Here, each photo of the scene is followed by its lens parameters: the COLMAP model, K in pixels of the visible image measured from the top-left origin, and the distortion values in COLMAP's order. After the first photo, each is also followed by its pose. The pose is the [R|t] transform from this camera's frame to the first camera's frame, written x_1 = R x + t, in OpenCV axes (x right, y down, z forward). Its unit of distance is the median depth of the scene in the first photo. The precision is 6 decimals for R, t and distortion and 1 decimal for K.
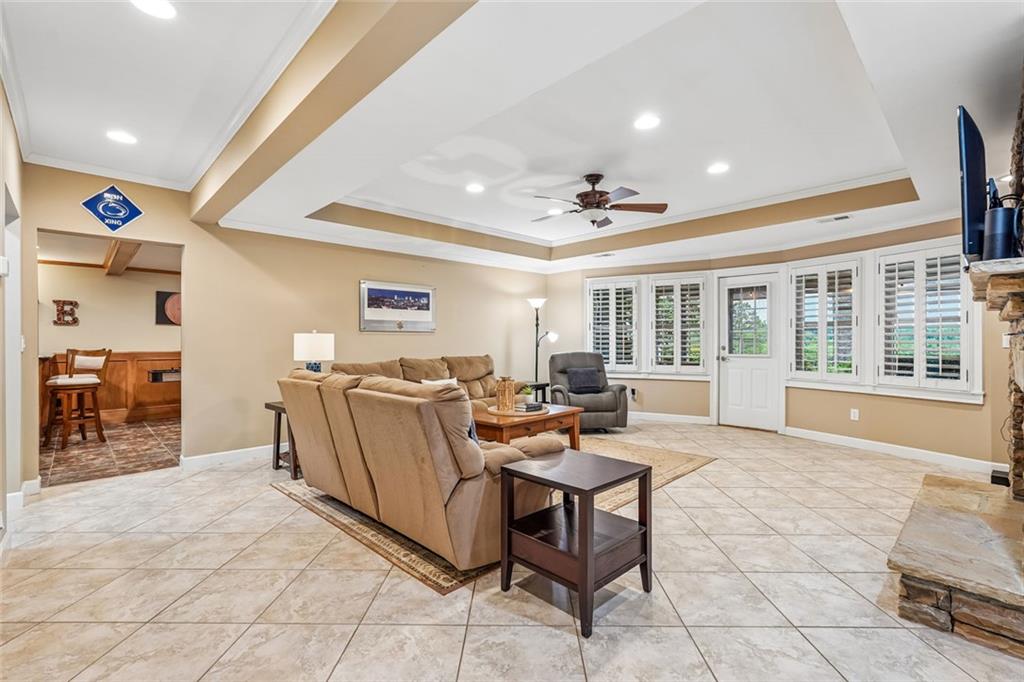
lens RADIAL K [[455.6, 0, 514.4], [0, 455.6, 340.0], [0, 0, 1]] dist [-0.008448, 0.006253]
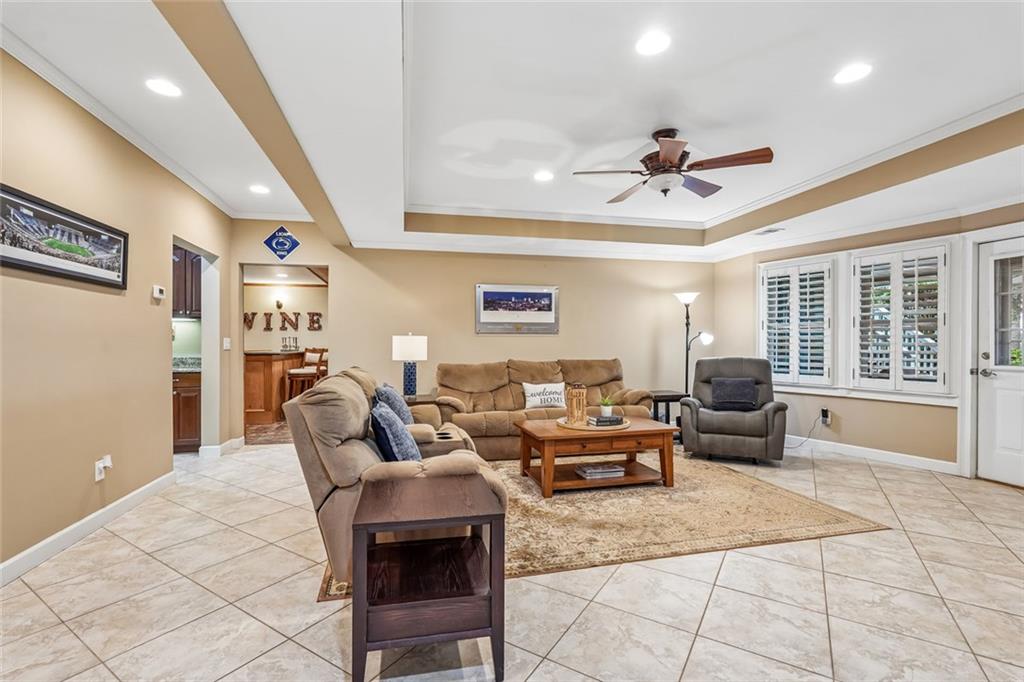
lens RADIAL K [[455.6, 0, 509.5], [0, 455.6, 344.7], [0, 0, 1]] dist [-0.008448, 0.006253]
pose [[0.850622, 0.005645, -0.525748, 0.251398], [-0.002099, 0.999971, 0.007341, -0.000719], [0.525774, -0.005141, 0.850609, 0.136429]]
